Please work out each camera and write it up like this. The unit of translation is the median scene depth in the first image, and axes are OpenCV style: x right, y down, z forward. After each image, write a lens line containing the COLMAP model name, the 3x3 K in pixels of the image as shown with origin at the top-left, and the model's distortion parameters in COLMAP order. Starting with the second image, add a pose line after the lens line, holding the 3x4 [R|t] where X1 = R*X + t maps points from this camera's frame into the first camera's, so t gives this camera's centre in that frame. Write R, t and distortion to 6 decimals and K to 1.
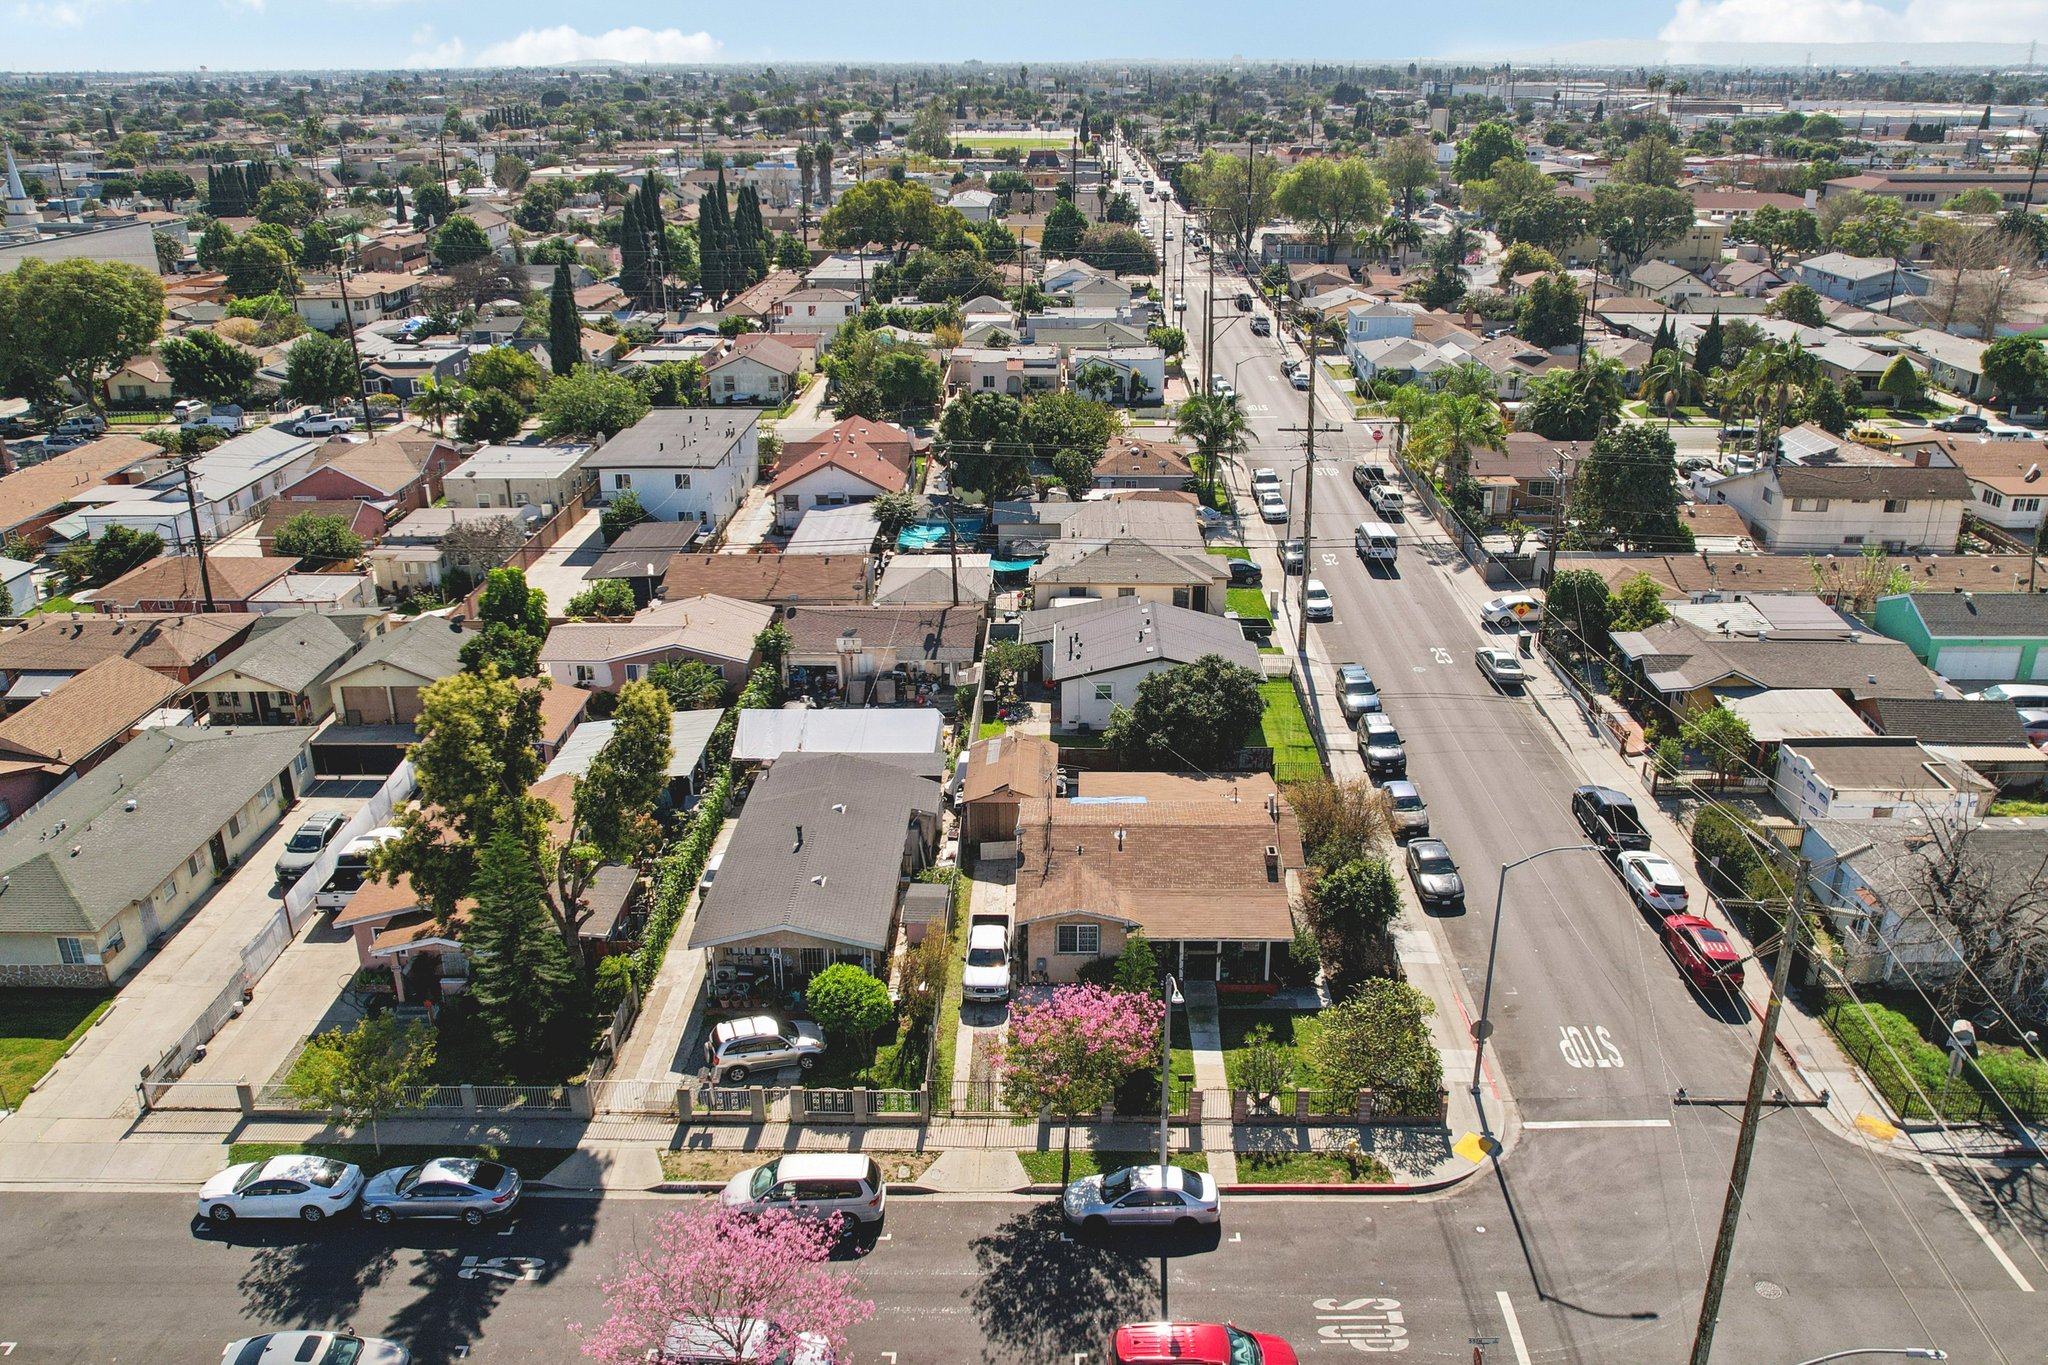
lens RADIAL K [[1569.7, 0, 1024.0], [0, 1569.7, 682.5], [0, 0, 1]] dist [-0.066056, 0.046529]
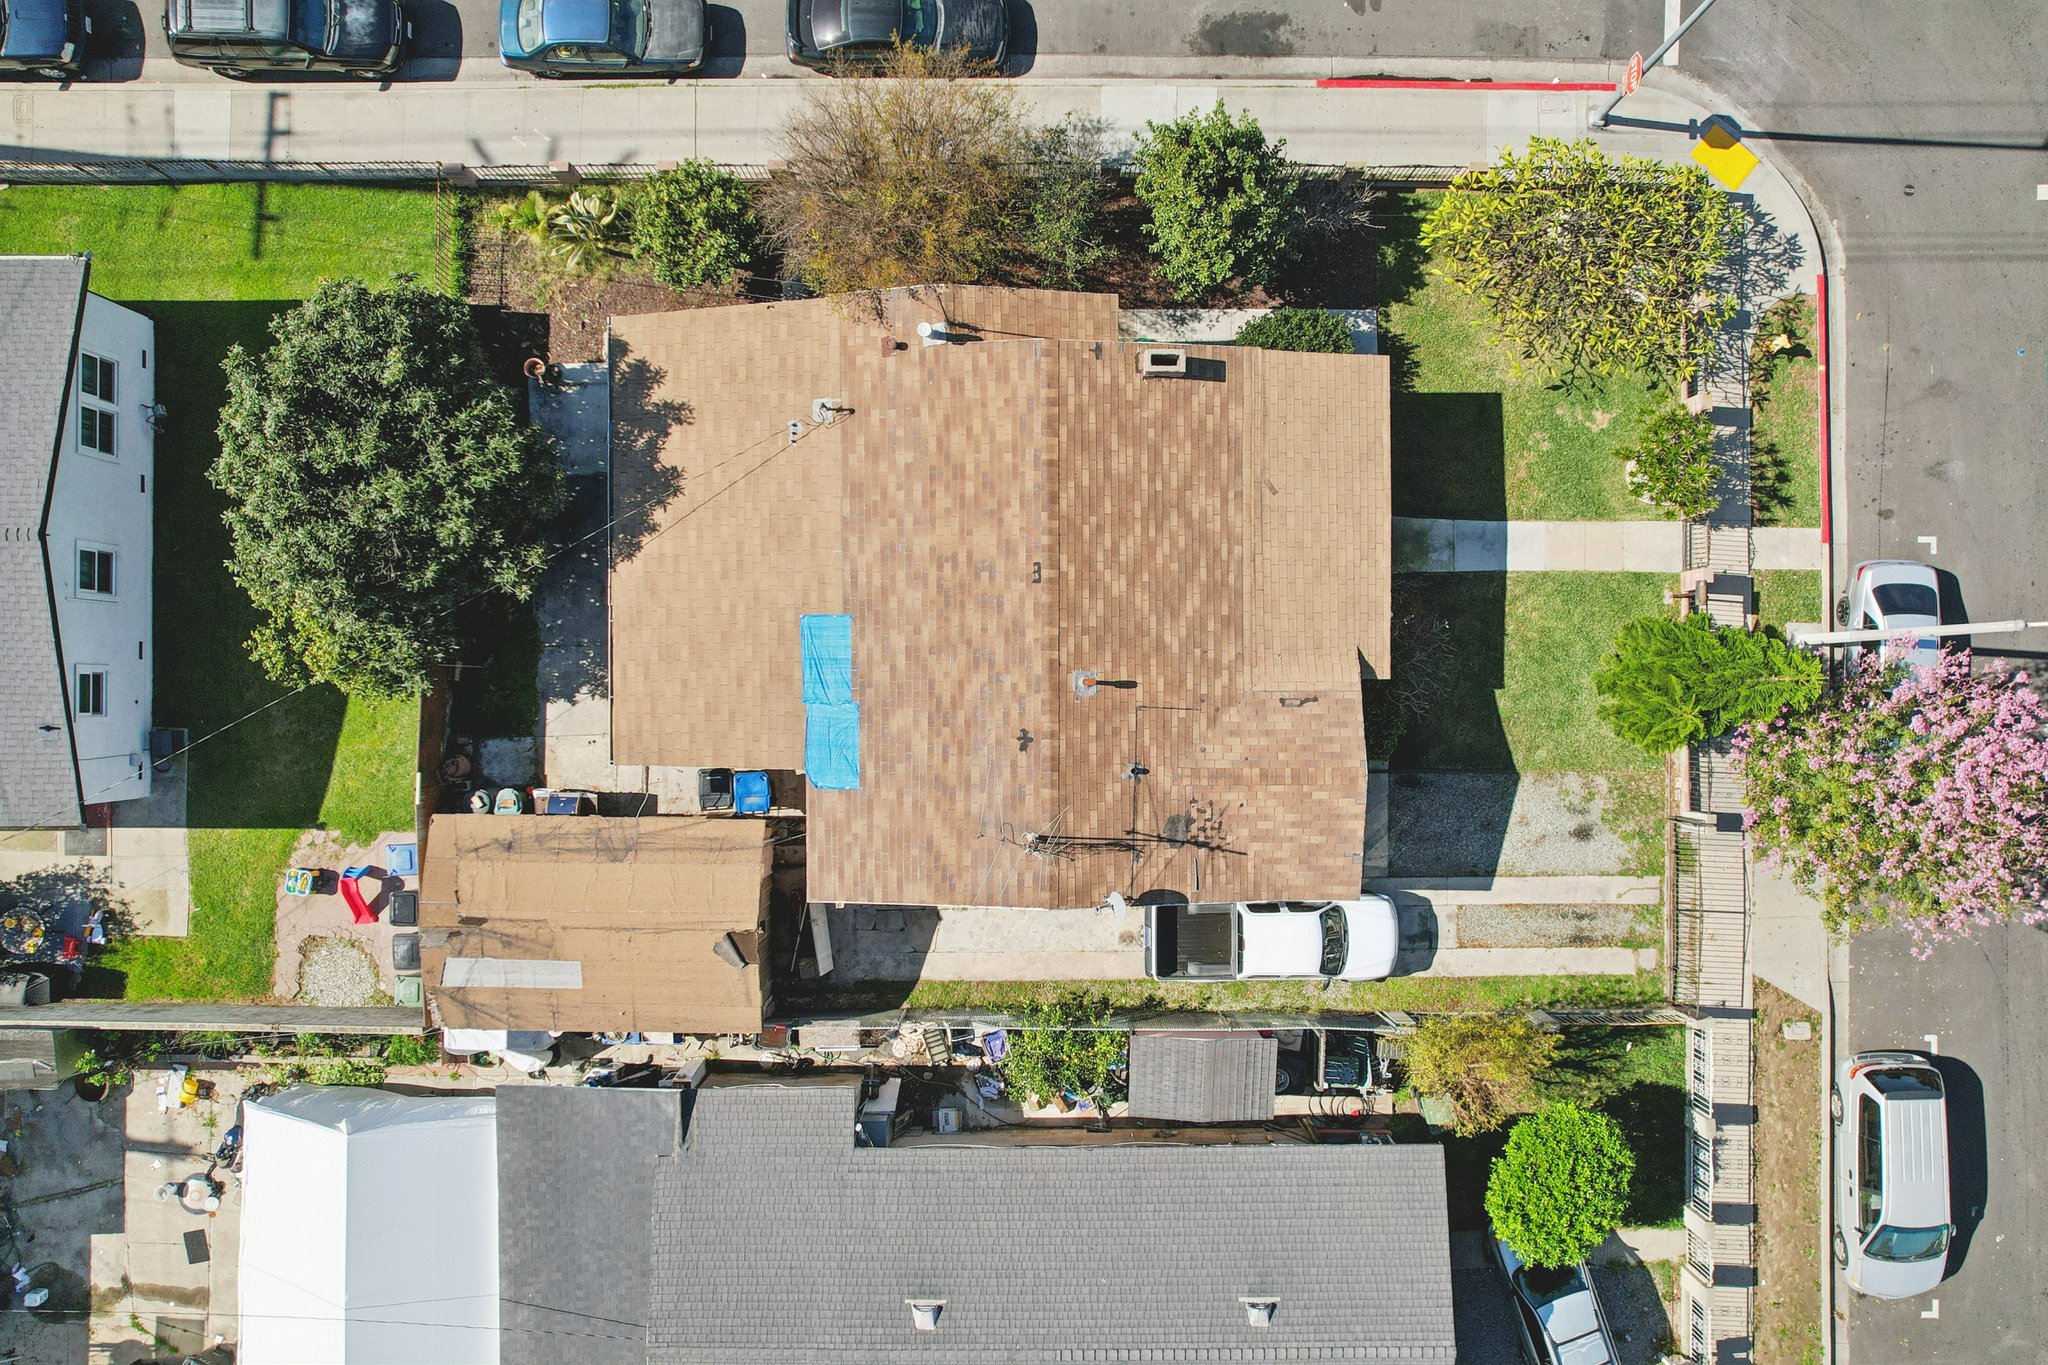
lens RADIAL K [[1553.8, 0, 1033.2], [0, 1553.8, 685.6], [0, 0, 1]] dist [-0.061656, 0.042187]
pose [[-0.023334, -0.999639, 0.013346, 0.033055], [0.373802, 0.003657, 0.927501, -0.198387], [-0.927215, 0.026632, 0.373582, 0.510868]]
